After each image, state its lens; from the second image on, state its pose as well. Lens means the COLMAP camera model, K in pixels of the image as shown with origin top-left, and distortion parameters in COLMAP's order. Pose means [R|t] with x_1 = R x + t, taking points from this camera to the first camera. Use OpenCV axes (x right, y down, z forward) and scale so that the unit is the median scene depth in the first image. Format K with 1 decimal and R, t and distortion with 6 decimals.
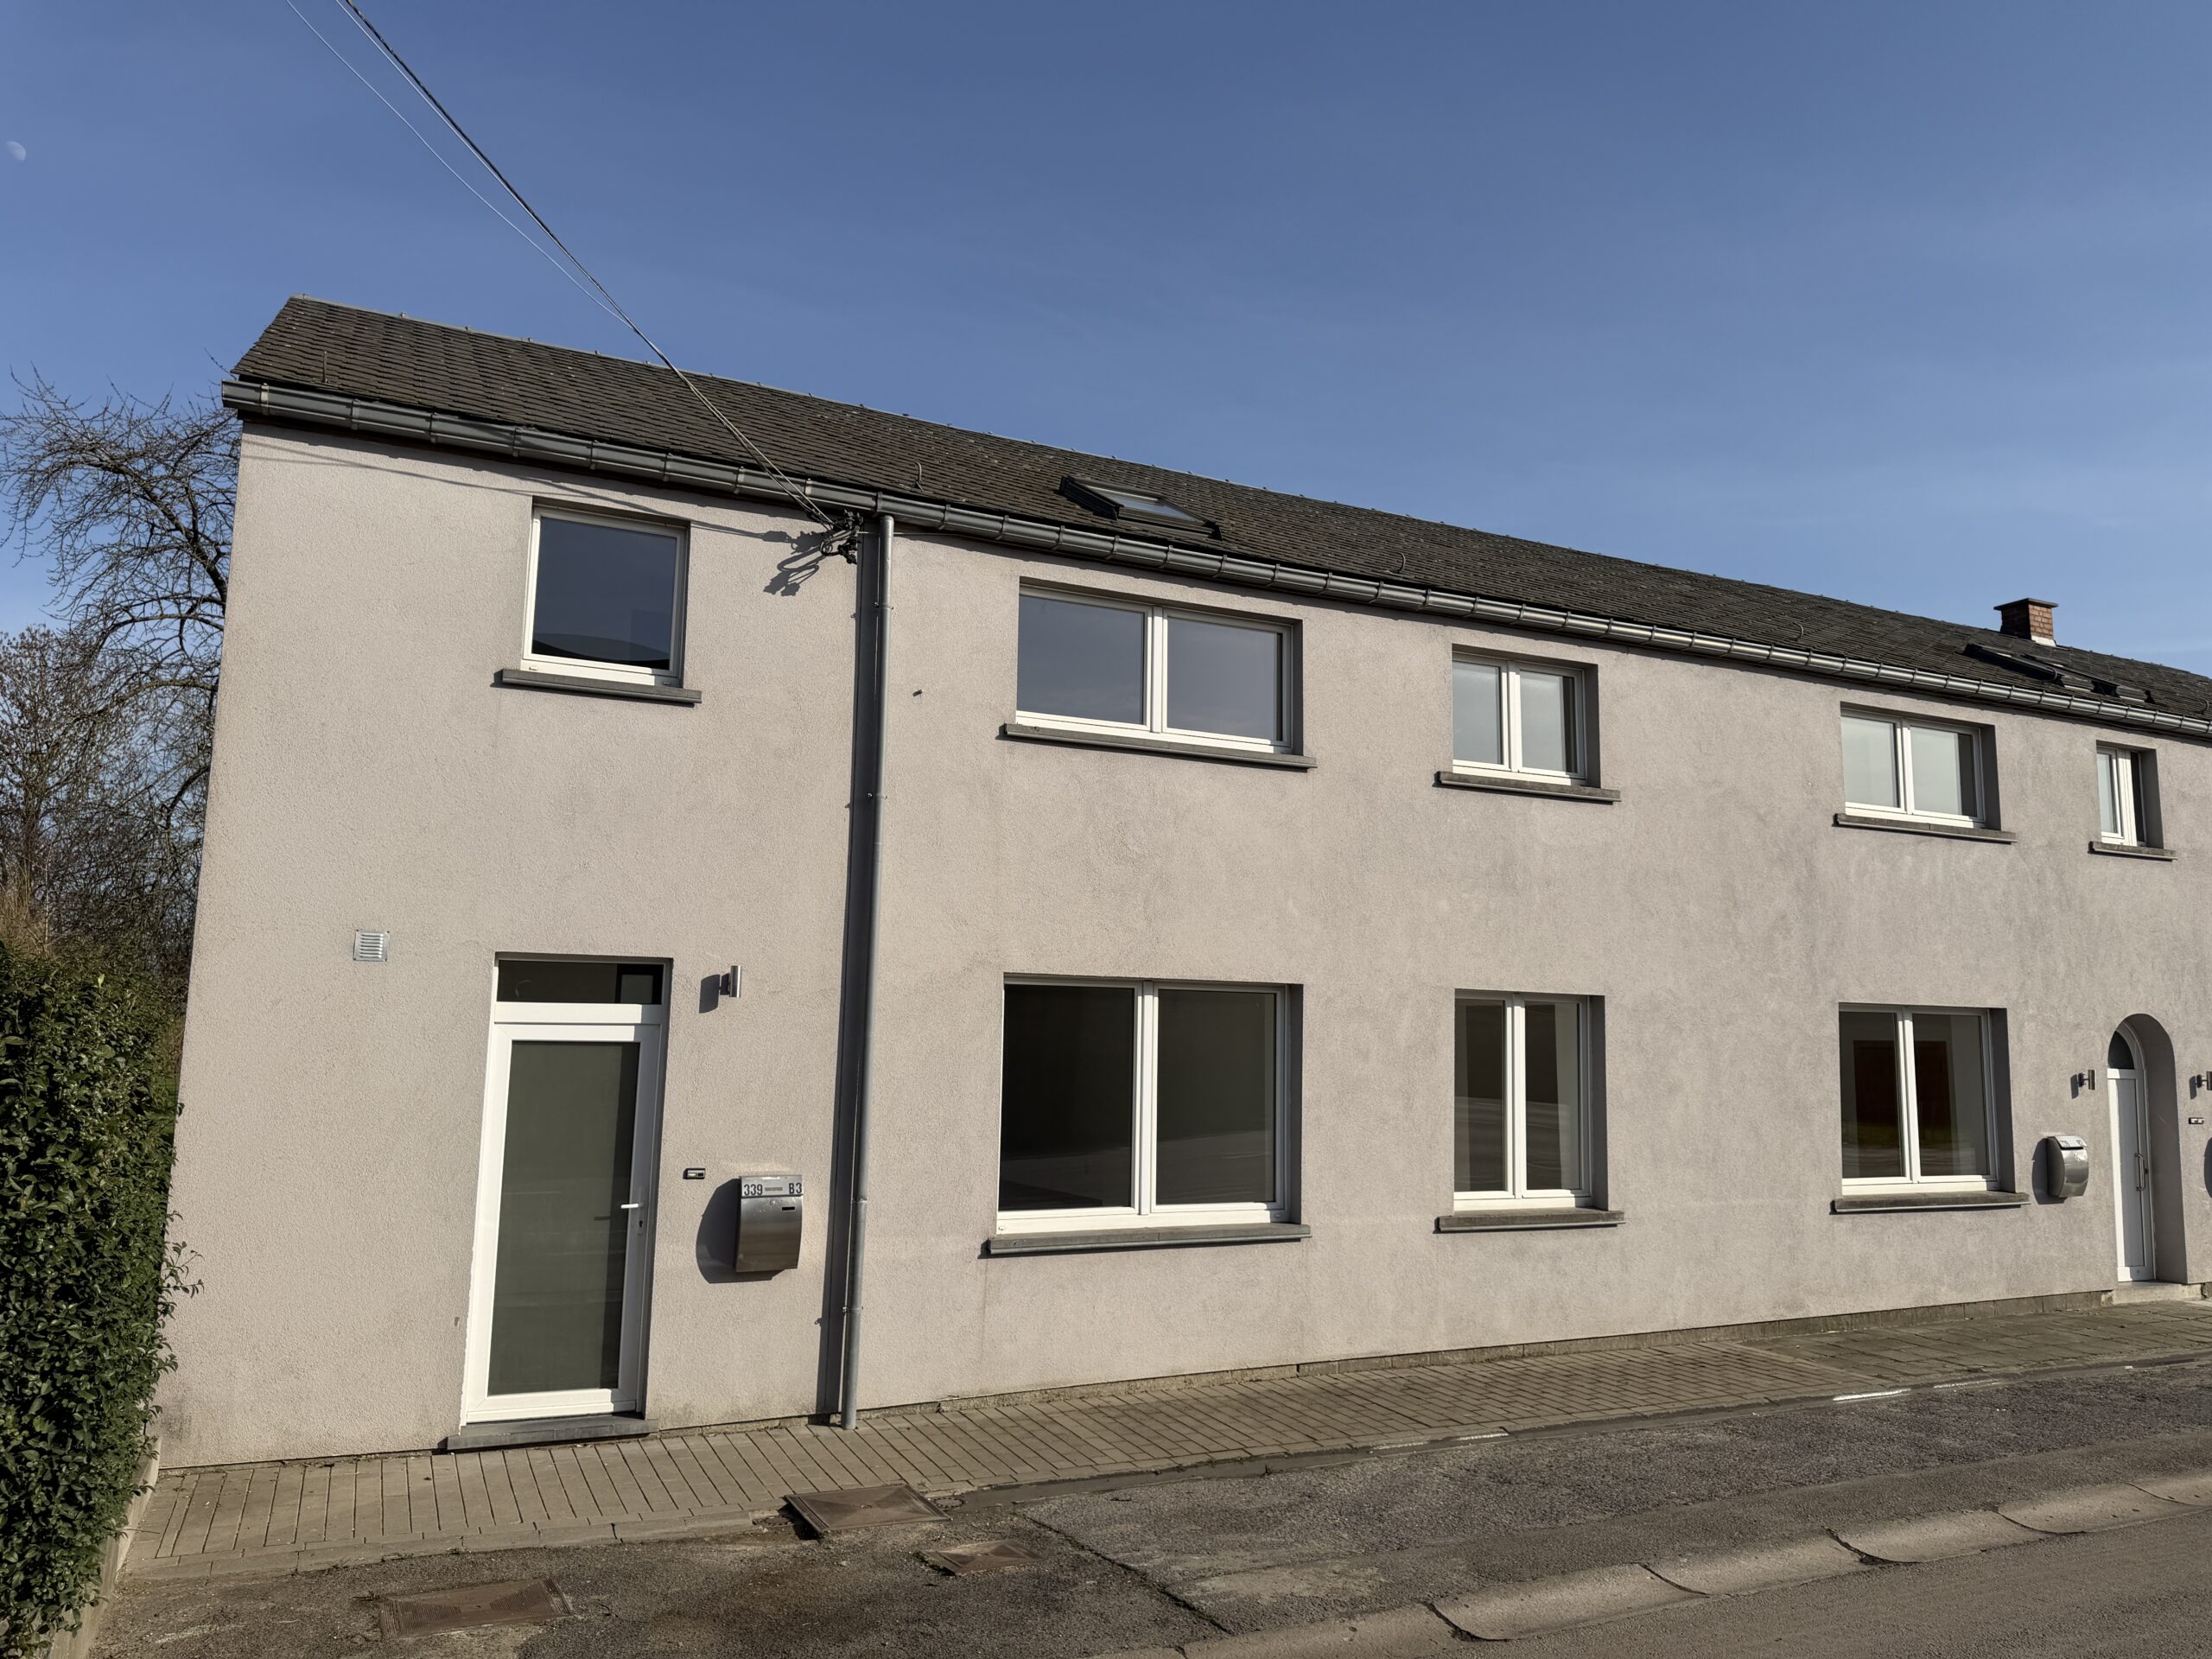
lens RADIAL K [[1578.0, 0, 1189.1], [0, 1578.0, 830.2], [0, 0, 1]] dist [0.091893, -0.157290]
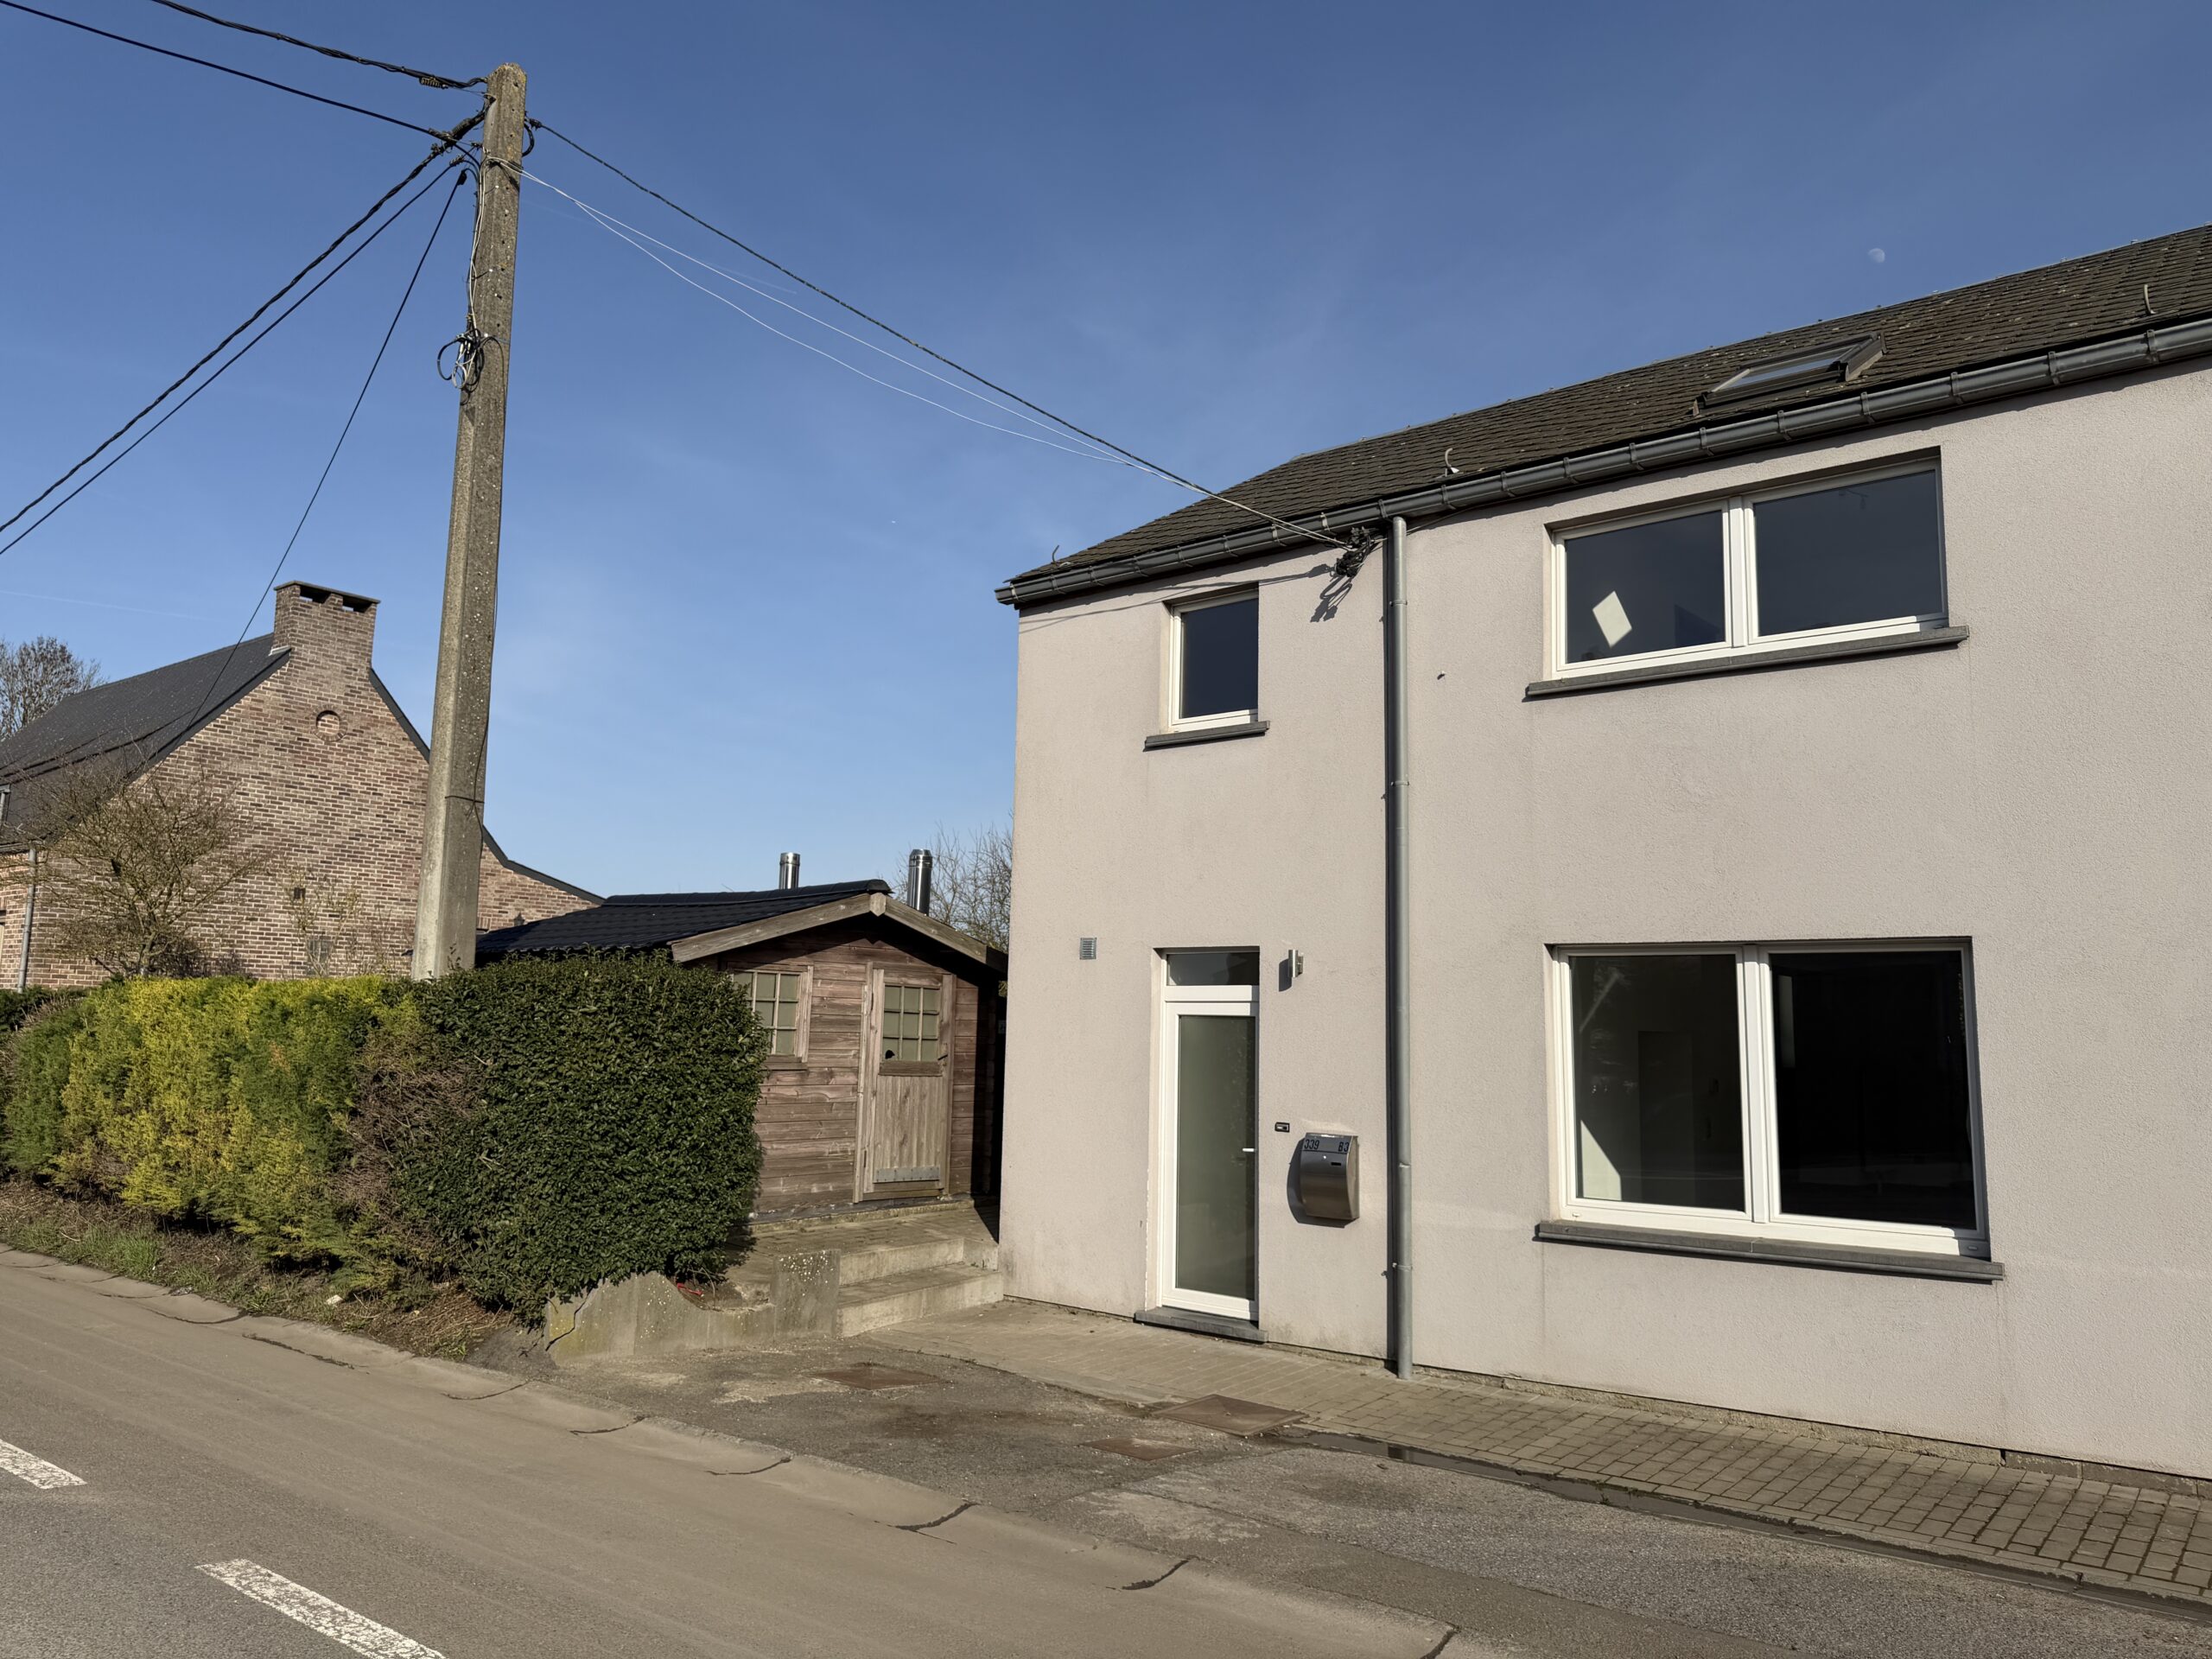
lens RADIAL K [[1619.6, 0, 1101.4], [0, 1619.6, 789.6], [0, 0, 1]] dist [0.150443, -0.286986]
pose [[0.386445, -0.135816, -0.912258, 0.711763], [0.124592, 0.987719, -0.094271, 0.059570], [0.913858, -0.077230, 0.398621, 0.378064]]
